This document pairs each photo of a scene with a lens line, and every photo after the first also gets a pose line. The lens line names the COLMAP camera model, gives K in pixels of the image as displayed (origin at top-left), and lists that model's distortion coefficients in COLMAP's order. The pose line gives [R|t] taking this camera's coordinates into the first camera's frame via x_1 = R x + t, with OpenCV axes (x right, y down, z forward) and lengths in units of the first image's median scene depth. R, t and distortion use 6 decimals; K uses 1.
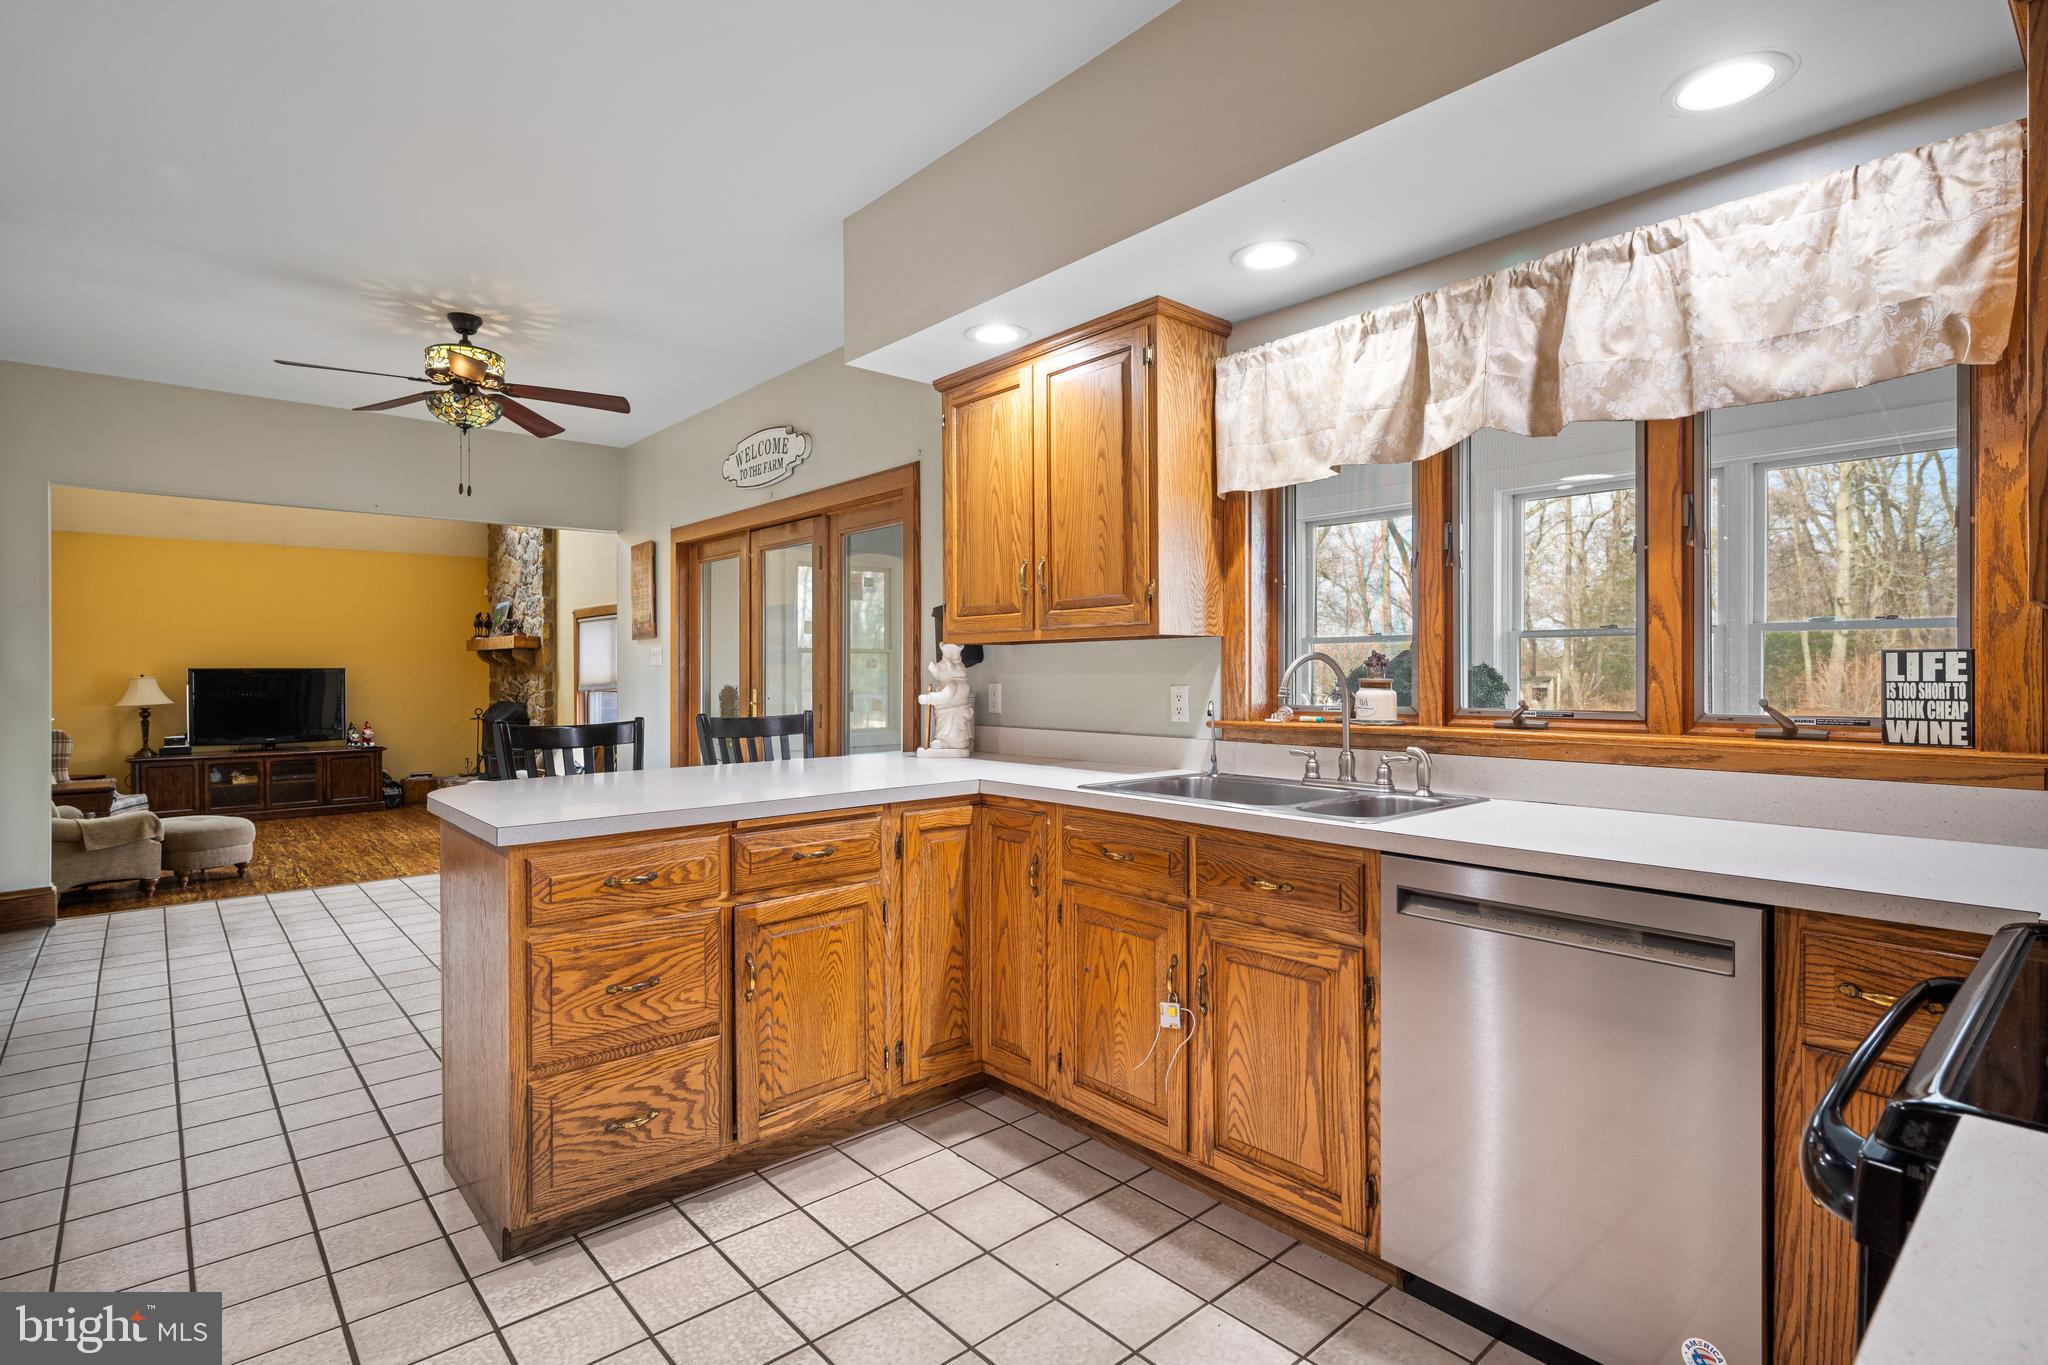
lens RADIAL K [[994.6, 0, 1022.6], [0, 994.6, 676.1], [0, 0, 1]] dist [-0.006681, -0.000829]
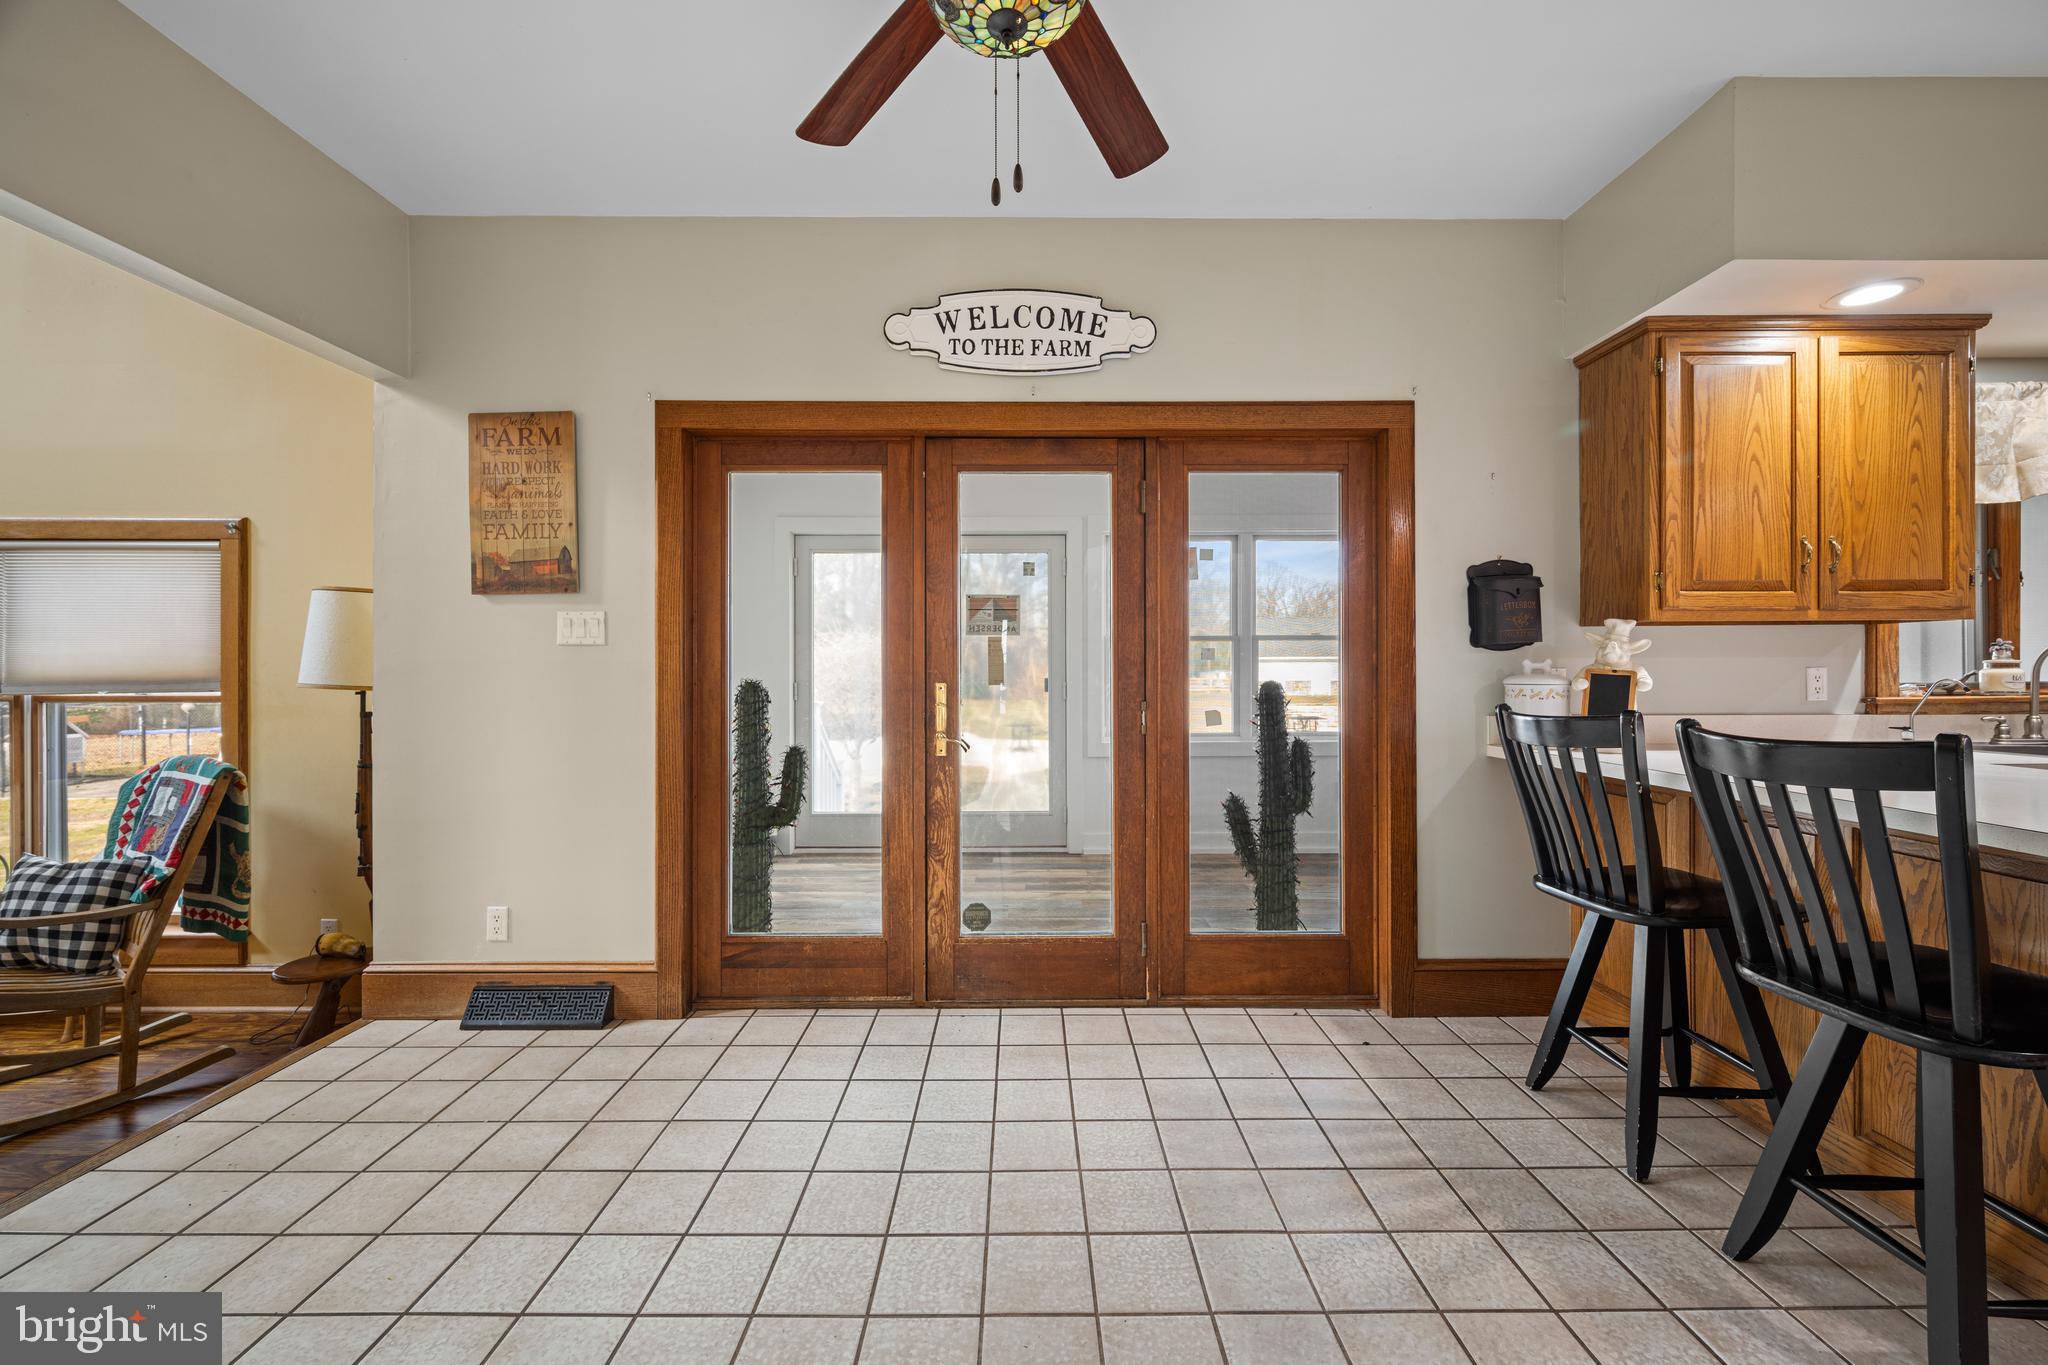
lens RADIAL K [[814.2, 0, 1025.0], [0, 814.2, 678.9], [0, 0, 1]] dist [0.000342, 0.000014]
pose [[0.654878, -0.001726, 0.755733, -1.098216], [0.005502, 0.999982, -0.002485, 0.019149], [-0.755715, 0.005785, 0.654875, 1.064372]]
